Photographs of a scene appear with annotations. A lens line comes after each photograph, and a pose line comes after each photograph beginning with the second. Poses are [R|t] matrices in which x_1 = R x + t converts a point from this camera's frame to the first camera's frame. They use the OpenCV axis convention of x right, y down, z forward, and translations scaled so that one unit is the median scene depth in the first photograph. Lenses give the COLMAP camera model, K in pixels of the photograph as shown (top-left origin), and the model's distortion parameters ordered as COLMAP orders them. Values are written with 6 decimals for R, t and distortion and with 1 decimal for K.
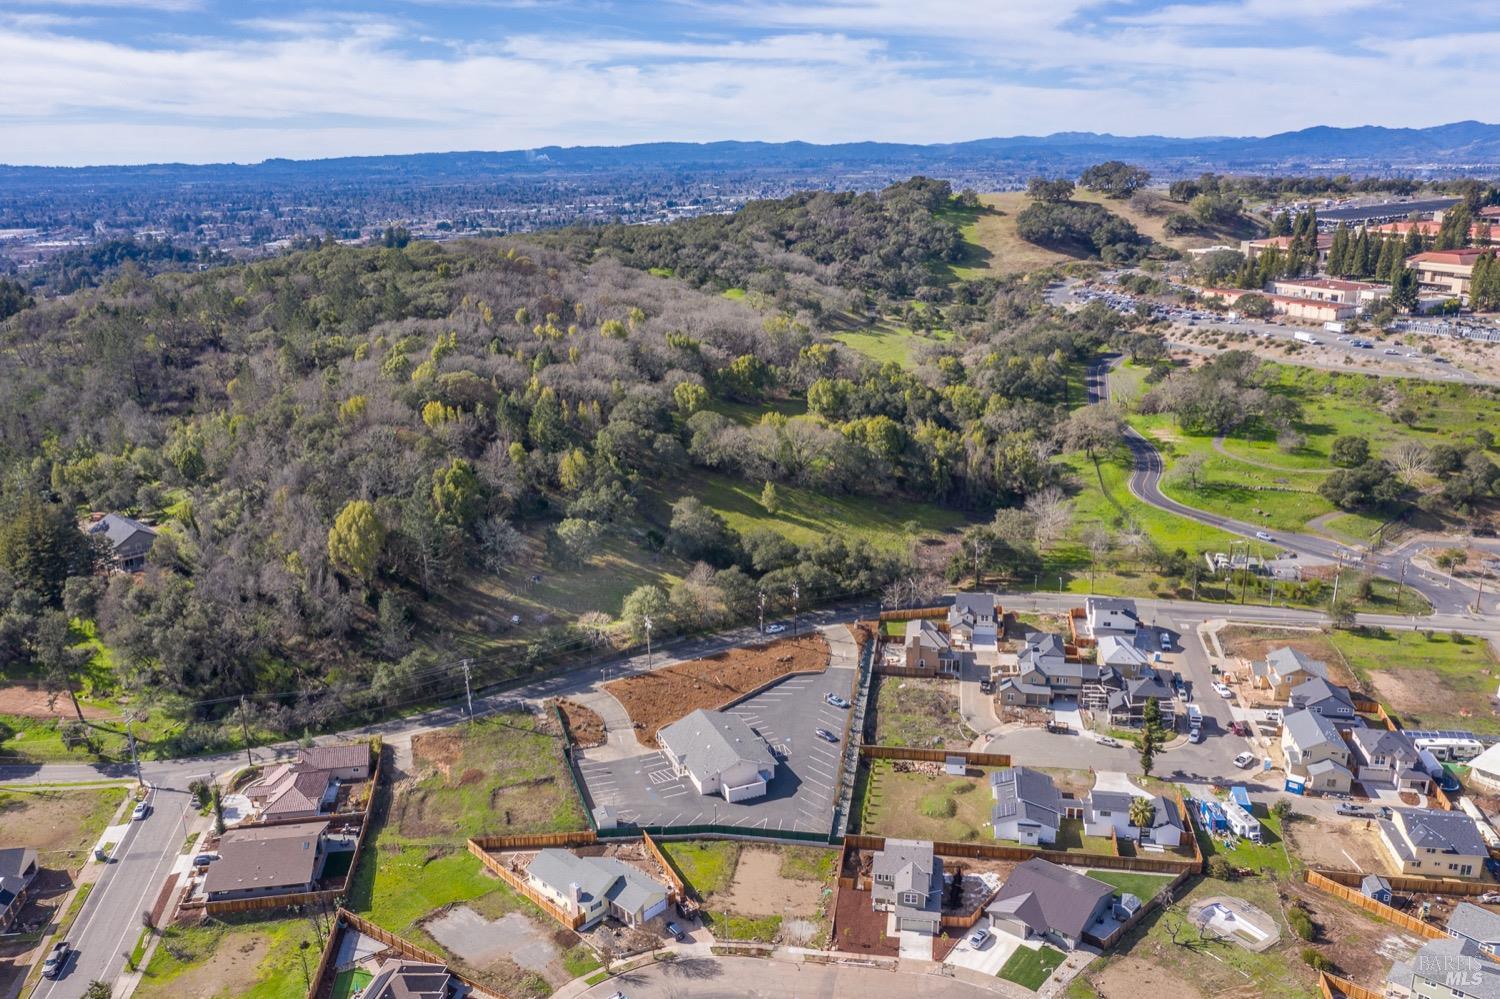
lens RADIAL K [[1170.6, 0, 752.2], [0, 1170.6, 502.9], [0, 0, 1]] dist [-0.024554, 0.002866]
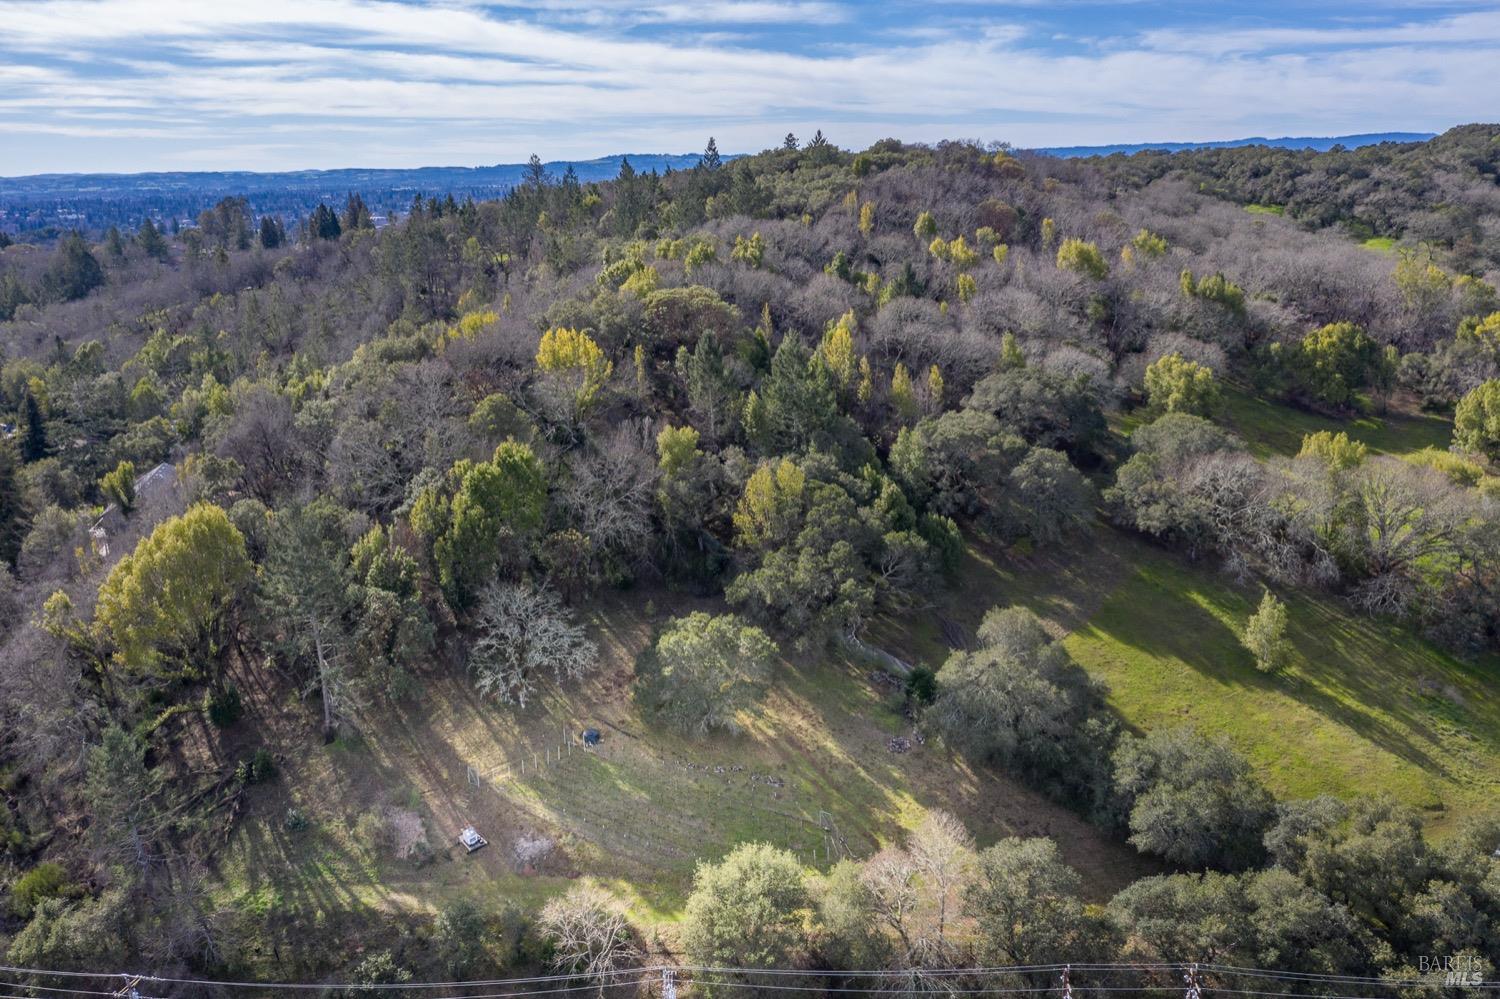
lens RADIAL K [[1170.6, 0, 748.8], [0, 1170.6, 507.6], [0, 0, 1]] dist [-0.024554, 0.002866]
pose [[0.848521, 0.148957, -0.507763, 0.070993], [-0.144485, 0.988318, 0.048484, -0.048324], [0.509054, 0.032224, 0.860131, 0.637046]]
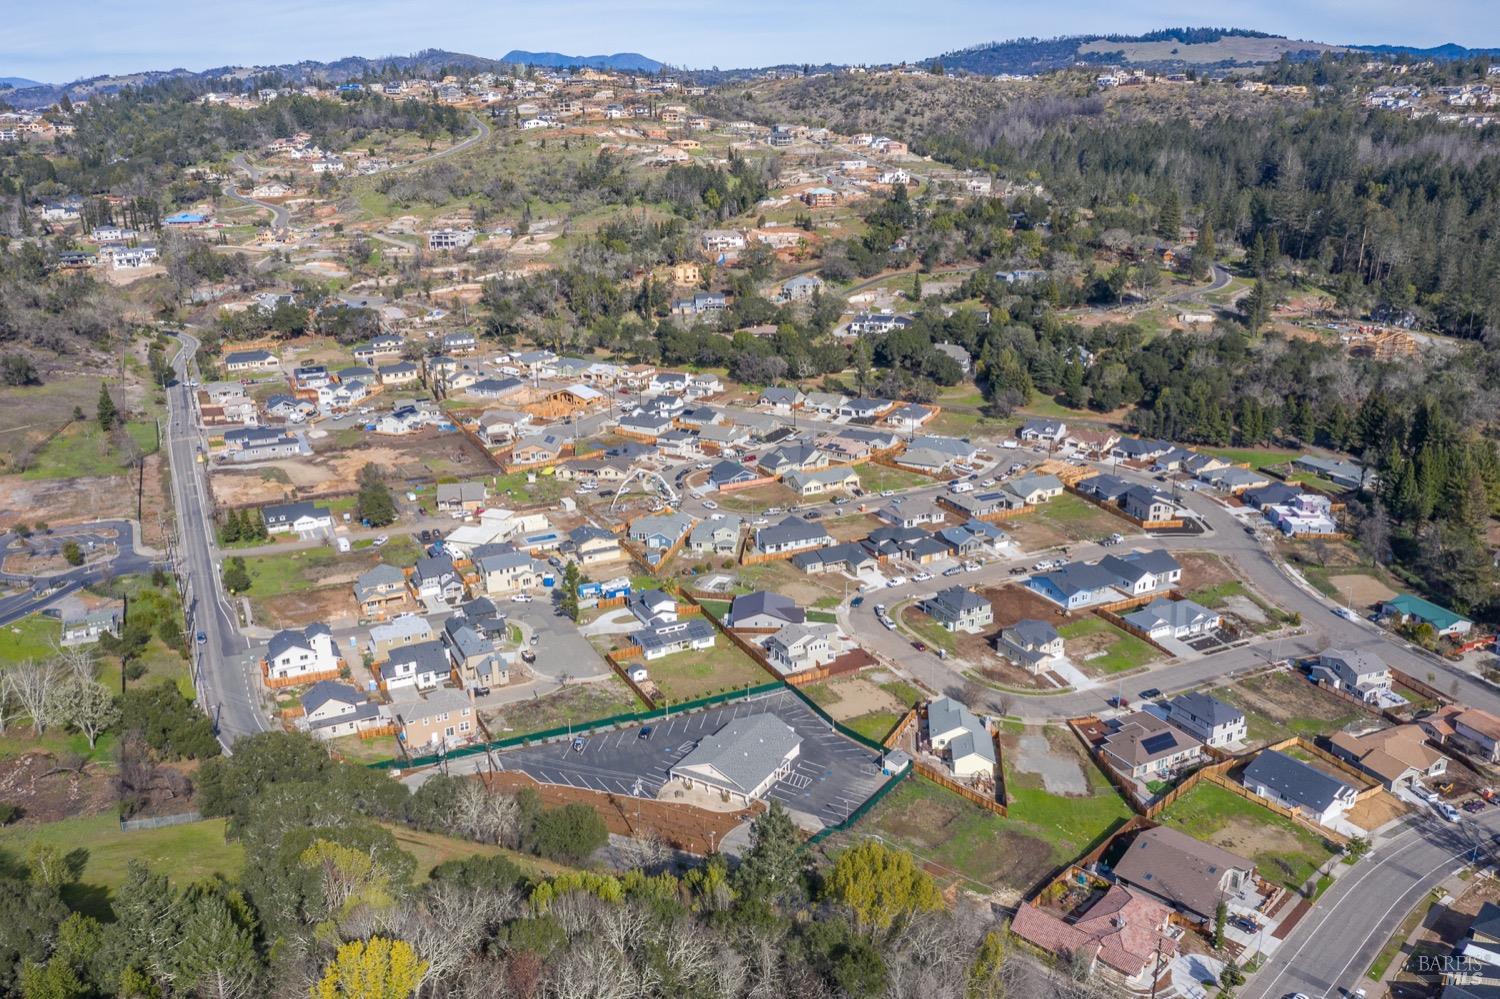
lens RADIAL K [[1170.6, 0, 746.7], [0, 1170.6, 497.1], [0, 0, 1]] dist [-0.024554, 0.002866]
pose [[-0.593407, -0.230621, 0.771156, -0.590809], [0.250834, 0.857380, 0.449424, -0.334089], [-0.764821, 0.460123, -0.450928, 1.062345]]
